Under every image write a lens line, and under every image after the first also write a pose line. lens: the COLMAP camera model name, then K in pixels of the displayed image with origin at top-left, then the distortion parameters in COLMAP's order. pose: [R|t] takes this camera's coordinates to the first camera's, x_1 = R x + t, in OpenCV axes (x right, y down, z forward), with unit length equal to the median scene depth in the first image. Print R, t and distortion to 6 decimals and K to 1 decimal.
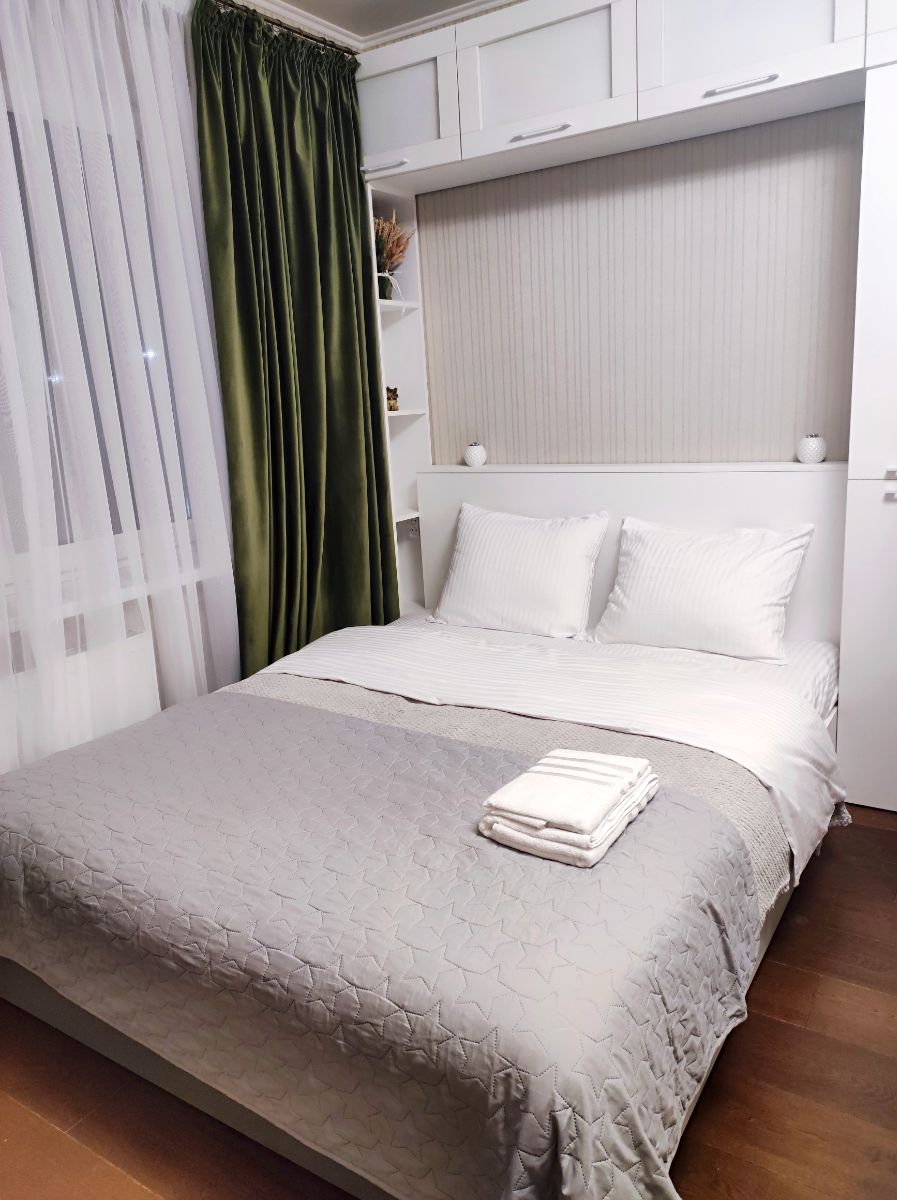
lens RADIAL K [[881.9, 0, 450.5], [0, 881.9, 606.2], [0, 0, 1]] dist [0.060992, -0.049470]
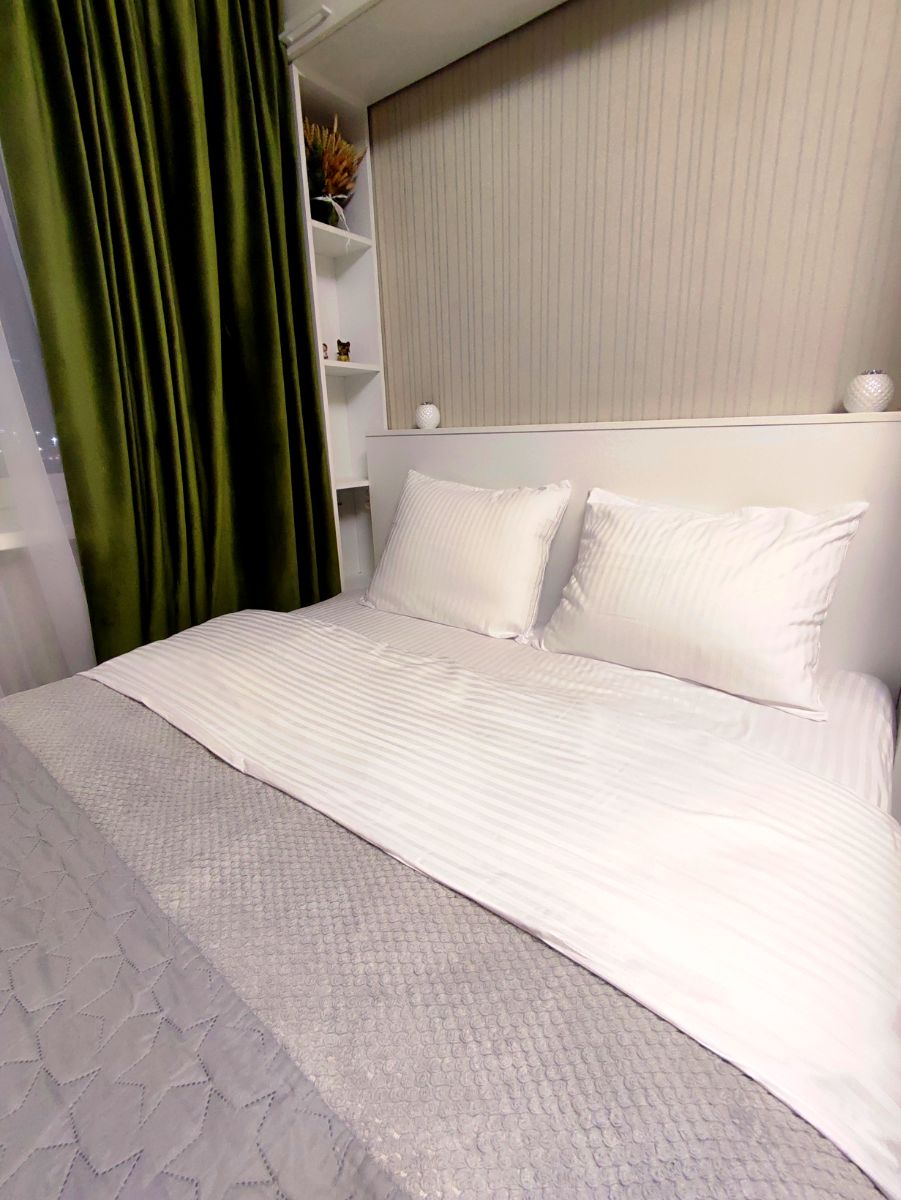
lens RADIAL K [[549.3, 0, 449.6], [0, 549.3, 596.0], [0, 0, 1]] dist [-0.000173, -0.000324]
pose [[0.995619, 0.049435, -0.079363, 0.119135], [-0.044508, 0.997040, 0.062695, -0.031285], [0.082227, -0.058888, 0.994872, 0.515908]]
